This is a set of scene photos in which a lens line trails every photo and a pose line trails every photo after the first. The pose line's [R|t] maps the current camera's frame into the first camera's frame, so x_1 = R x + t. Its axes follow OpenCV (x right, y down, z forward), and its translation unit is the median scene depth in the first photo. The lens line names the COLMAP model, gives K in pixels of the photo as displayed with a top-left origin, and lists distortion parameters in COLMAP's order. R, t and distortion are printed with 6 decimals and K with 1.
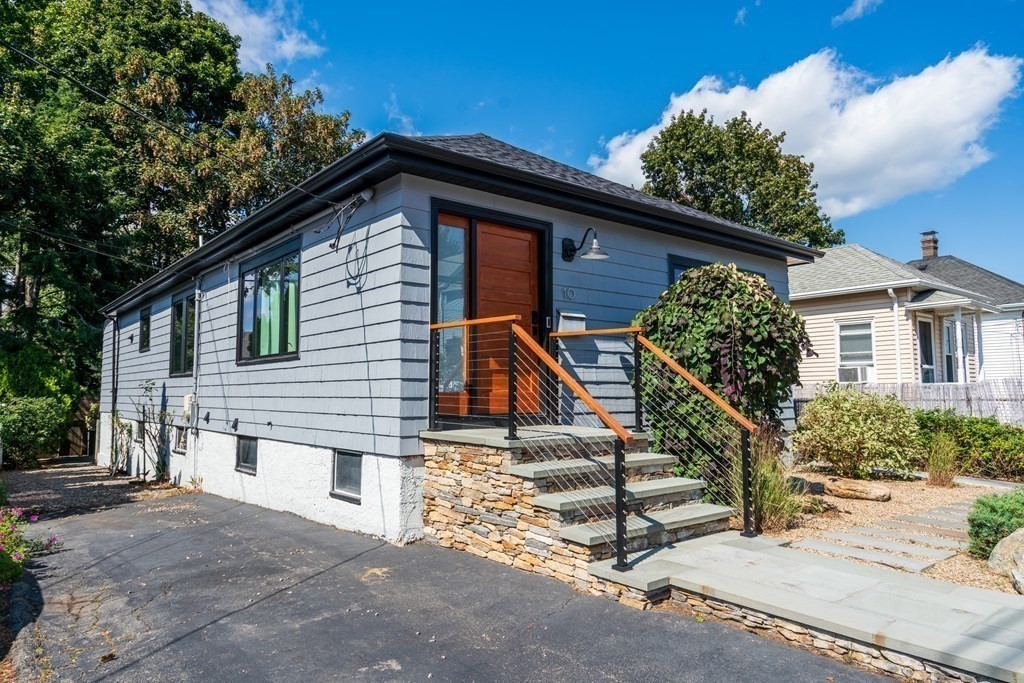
lens RADIAL K [[653.1, 0, 512.3], [0, 653.1, 344.9], [0, 0, 1]] dist [-0.001328, 0.002087]
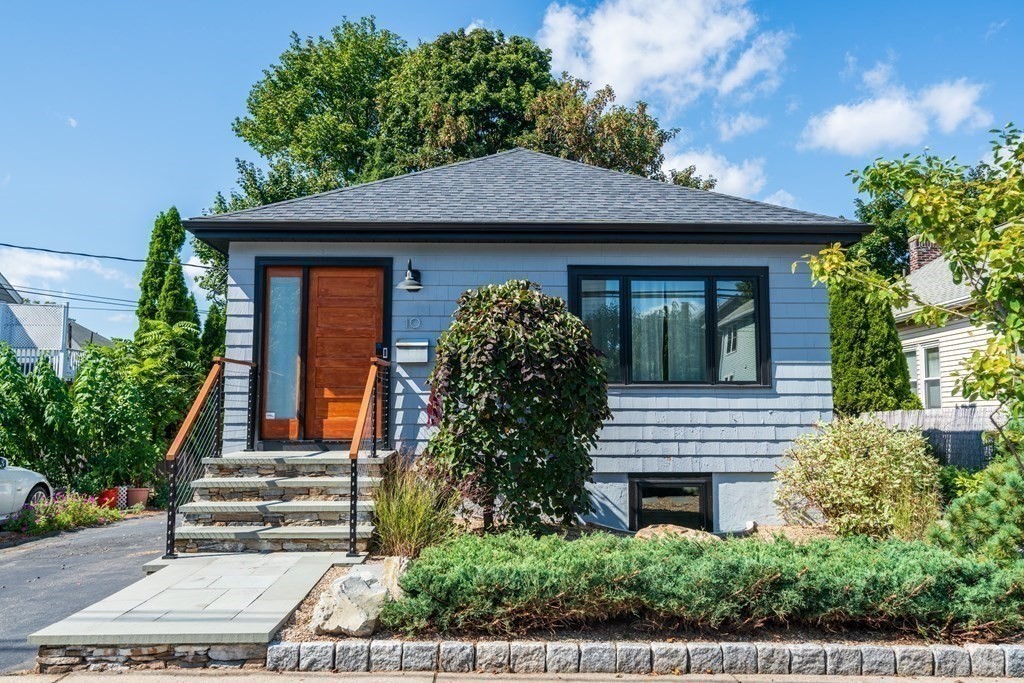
lens RADIAL K [[821.2, 0, 510.8], [0, 821.2, 338.9], [0, 0, 1]] dist [0.008832, 0.003032]
pose [[0.782246, -0.056016, -0.620447, 1.014484], [0.038398, 0.998391, -0.041727, 0.005822], [0.621786, 0.008817, 0.783138, 0.086489]]
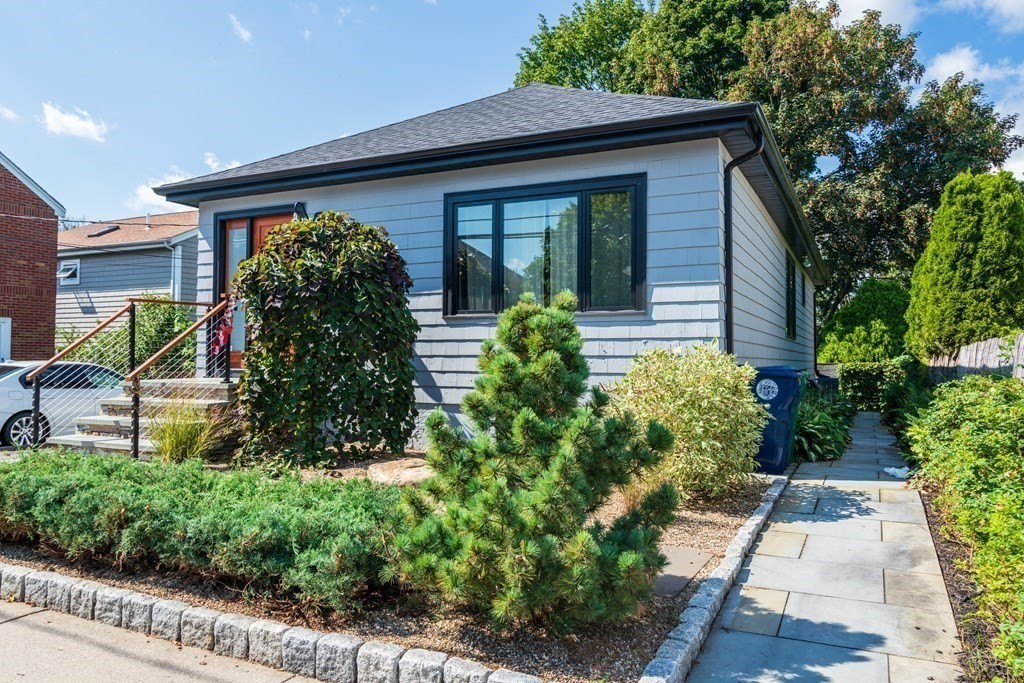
lens RADIAL K [[728.2, 0, 511.7], [0, 728.2, 342.7], [0, 0, 1]] dist [0.006499, 0.005060]
pose [[0.413127, -0.016684, -0.910520, 1.344616], [0.054301, 0.998504, 0.006342, 0.066329], [0.909053, -0.052063, 0.413416, 0.765115]]
